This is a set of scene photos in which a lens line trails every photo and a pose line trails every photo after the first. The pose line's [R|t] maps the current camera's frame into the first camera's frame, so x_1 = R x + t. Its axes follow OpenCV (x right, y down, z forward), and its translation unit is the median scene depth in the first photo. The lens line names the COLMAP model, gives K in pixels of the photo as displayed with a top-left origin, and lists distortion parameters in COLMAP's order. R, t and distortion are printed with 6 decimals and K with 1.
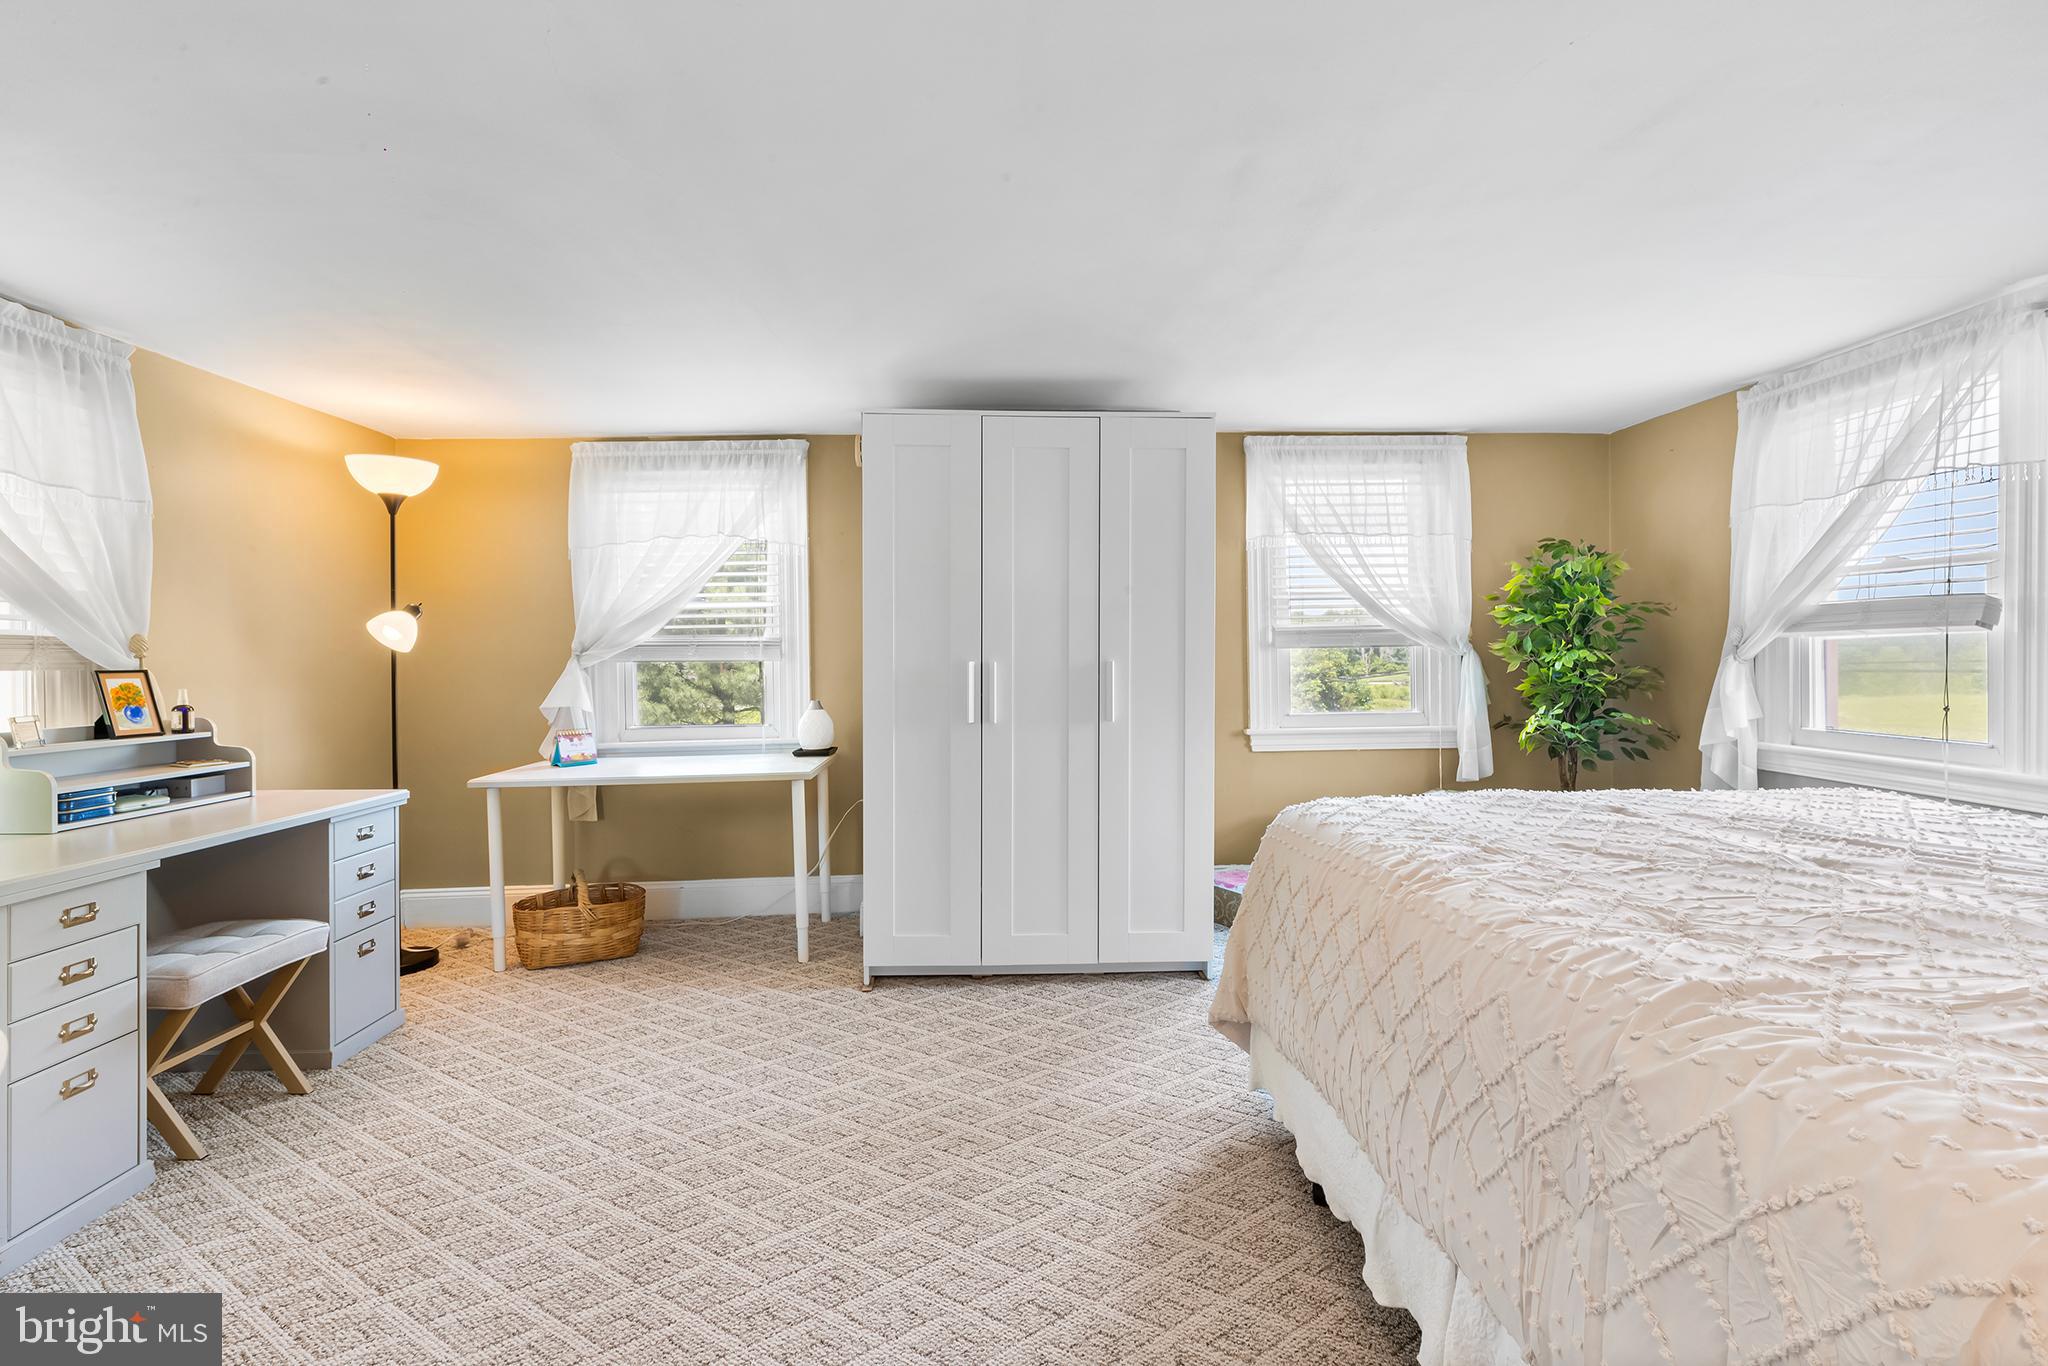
lens RADIAL K [[928.2, 0, 1027.2], [0, 928.2, 661.2], [0, 0, 1]] dist [0.010535, -0.001127]
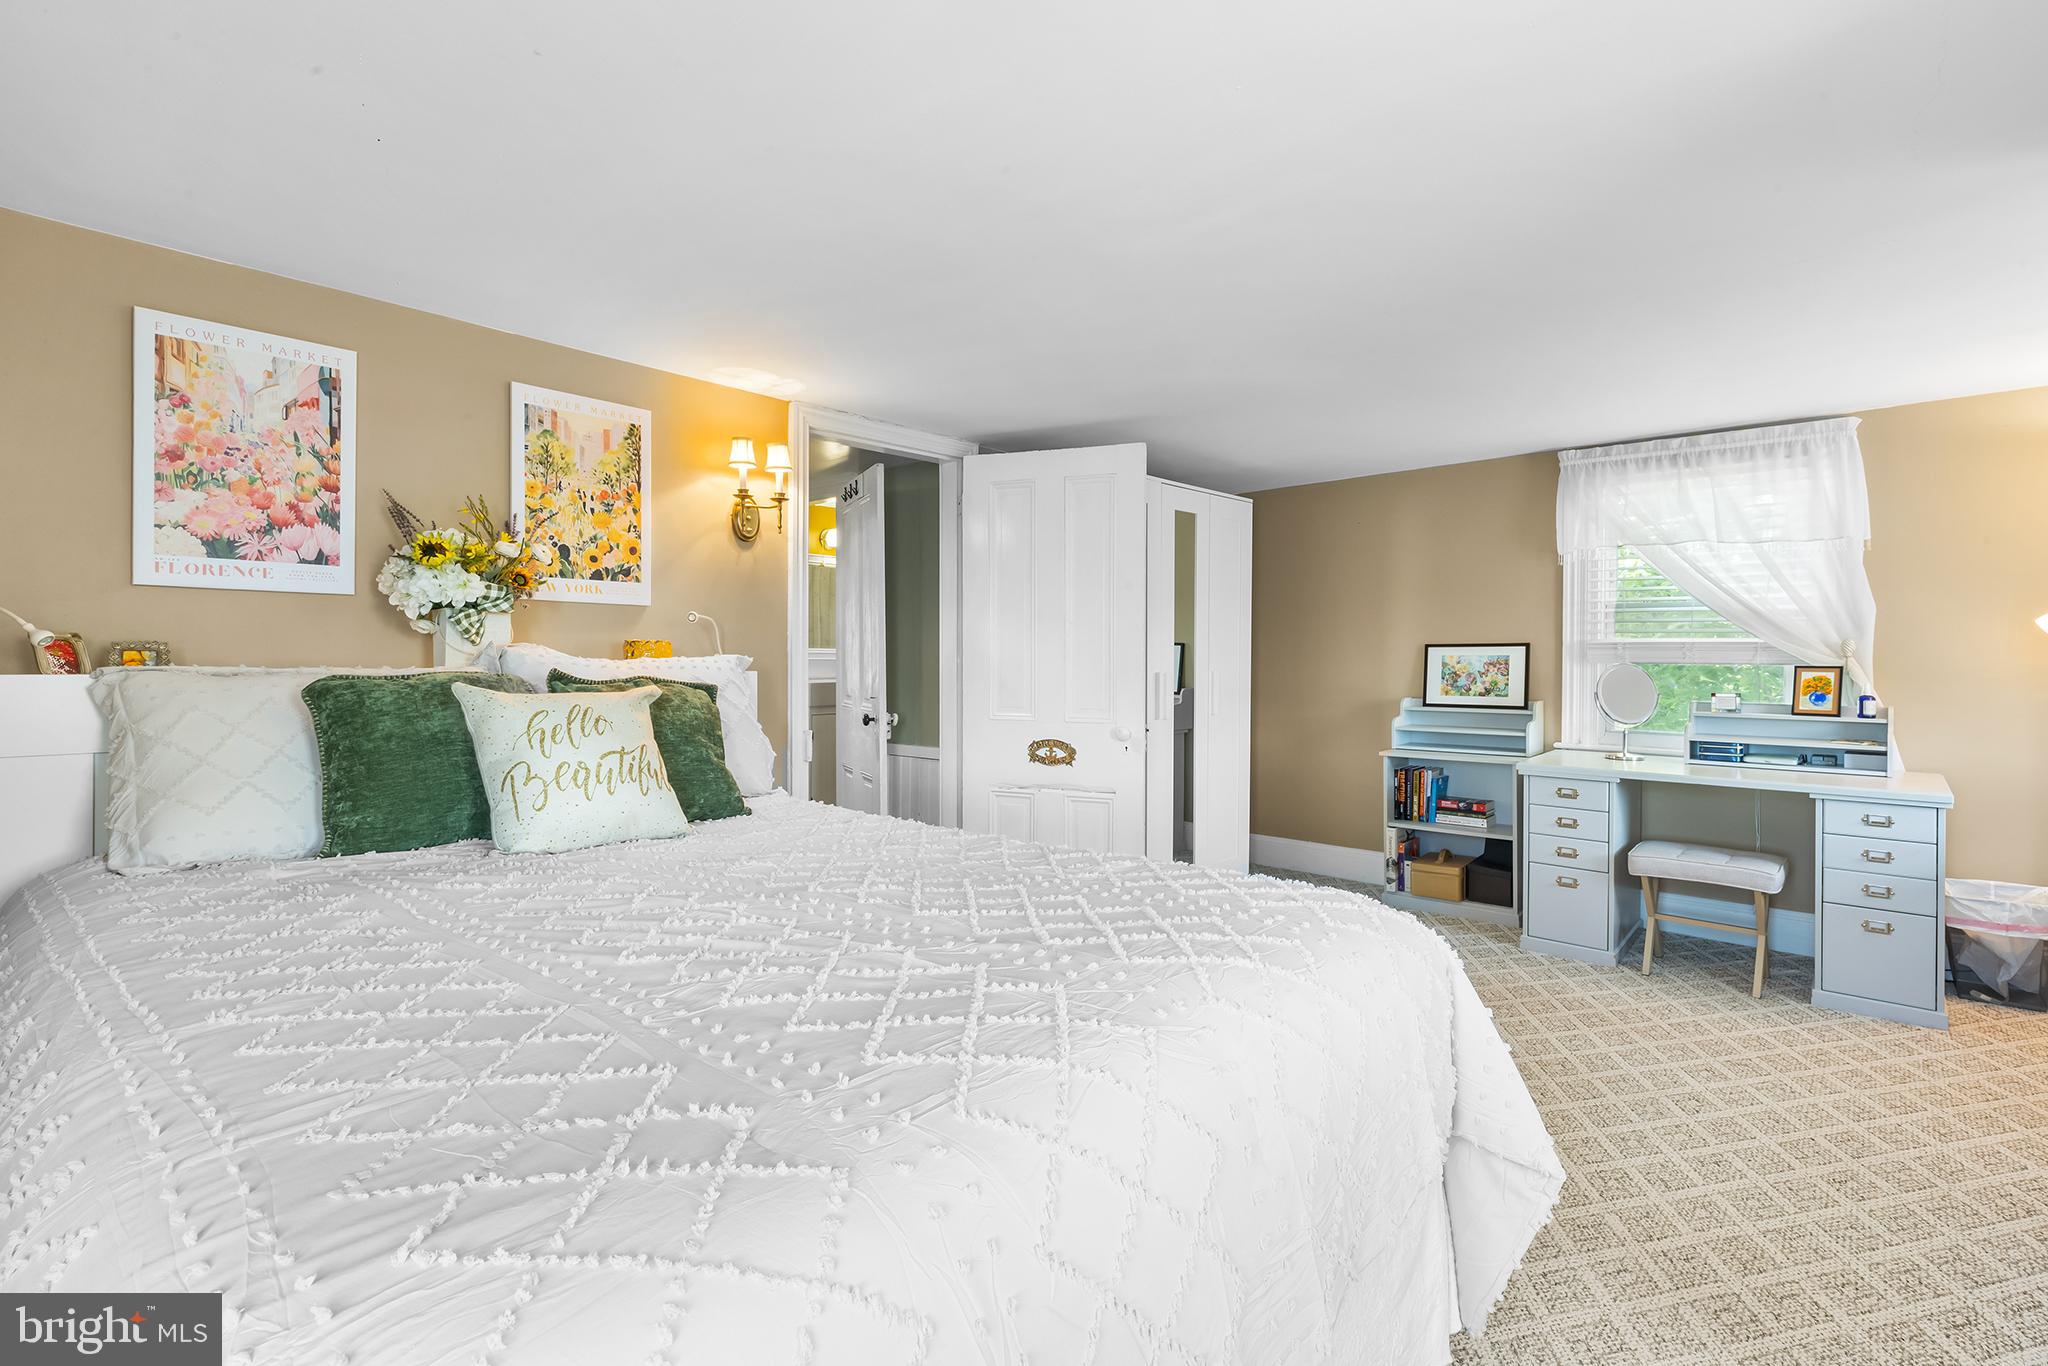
lens RADIAL K [[928.2, 0, 1028.8], [0, 928.2, 669.8], [0, 0, 1]] dist [0.010535, -0.001127]
pose [[-0.686530, 0.018519, -0.726866, 0.791070], [-0.001567, 0.999636, 0.026950, -0.019320], [0.727100, 0.019641, -0.686251, 1.081803]]
